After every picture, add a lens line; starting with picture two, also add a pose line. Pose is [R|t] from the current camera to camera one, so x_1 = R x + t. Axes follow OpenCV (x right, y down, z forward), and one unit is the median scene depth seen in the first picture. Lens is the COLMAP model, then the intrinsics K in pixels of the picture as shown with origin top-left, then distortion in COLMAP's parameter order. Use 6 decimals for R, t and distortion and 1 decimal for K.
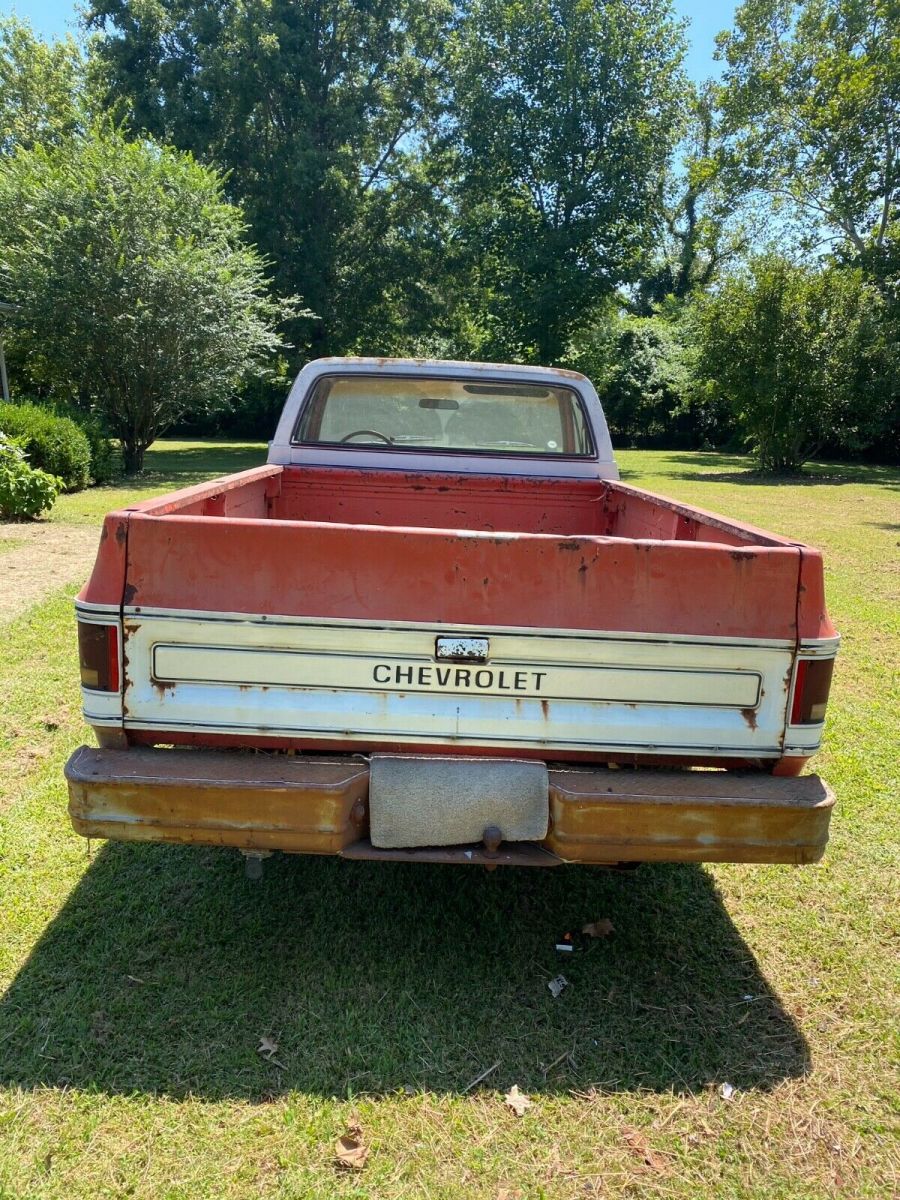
lens RADIAL K [[923.3, 0, 439.7], [0, 923.3, 583.9], [0, 0, 1]] dist [0.010484, -0.005504]
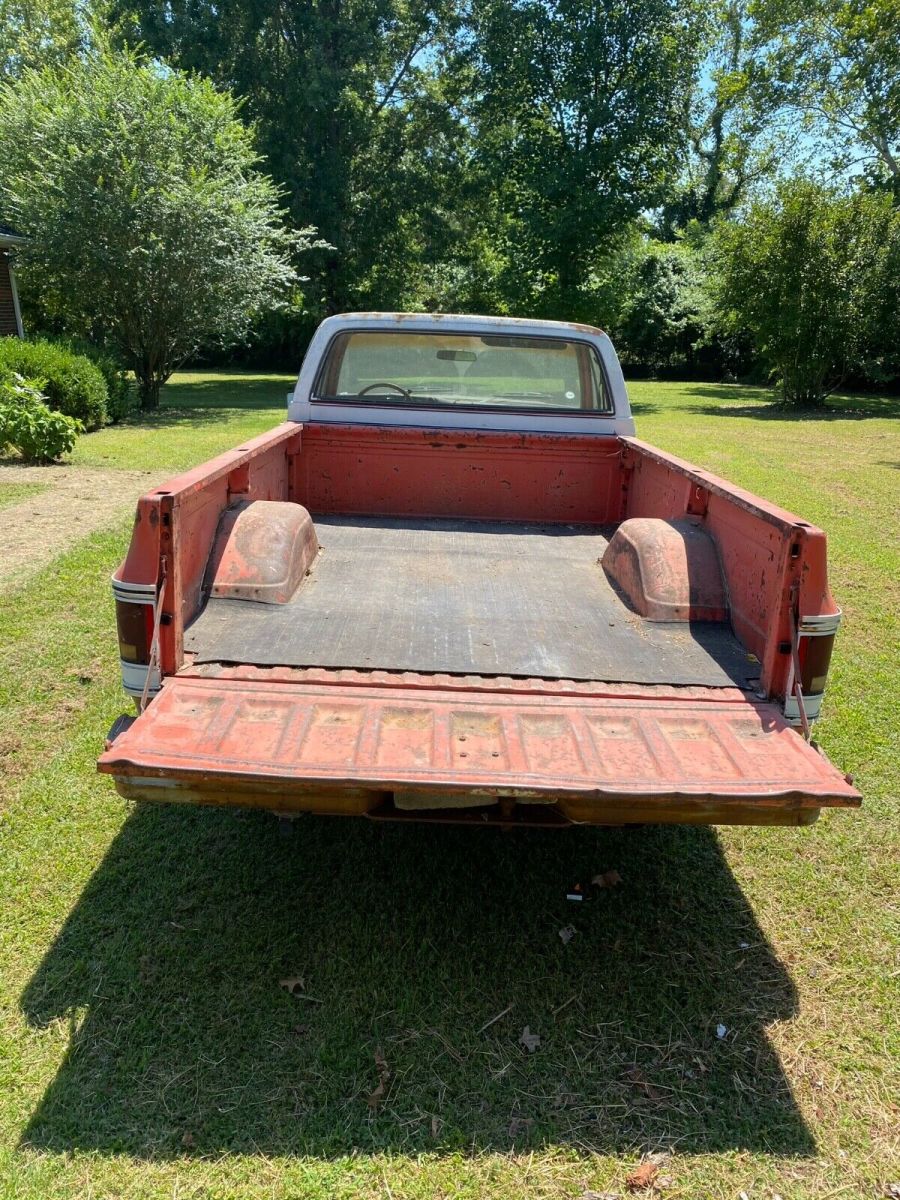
lens RADIAL K [[923.3, 0, 444.7], [0, 923.3, 587.7], [0, 0, 1]] dist [0.010484, -0.005504]
pose [[0.999913, 0.000163, -0.013164, -0.000233], [0.000867, 0.996941, 0.078158, -0.007919], [0.013136, -0.078163, 0.996854, -0.006860]]
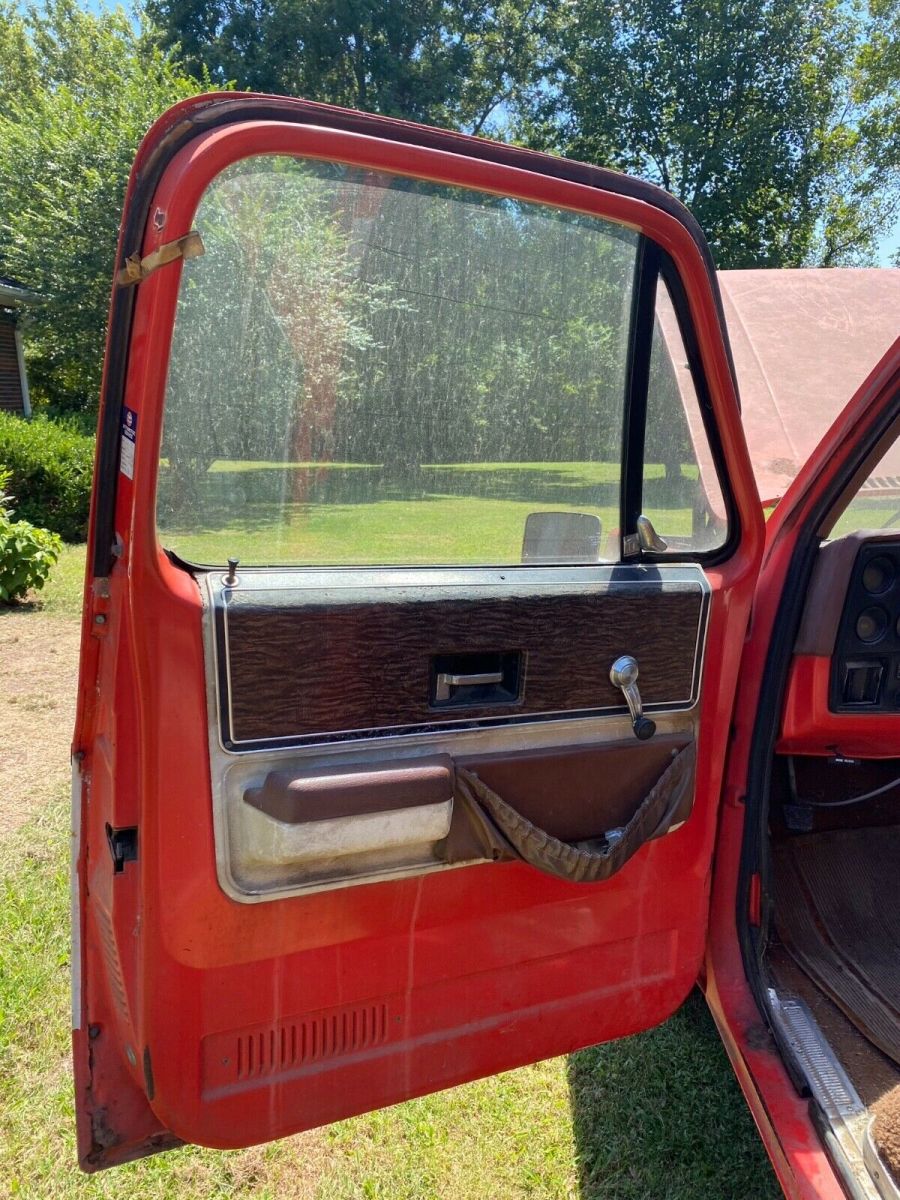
lens RADIAL K [[923.3, 0, 457.1], [0, 923.3, 608.9], [0, 0, 1]] dist [0.010484, -0.005504]
pose [[0.998907, -0.002674, -0.046659, -0.080771], [0.003182, 0.999937, 0.010810, -0.049566], [0.046627, -0.010946, 0.998852, 0.275407]]
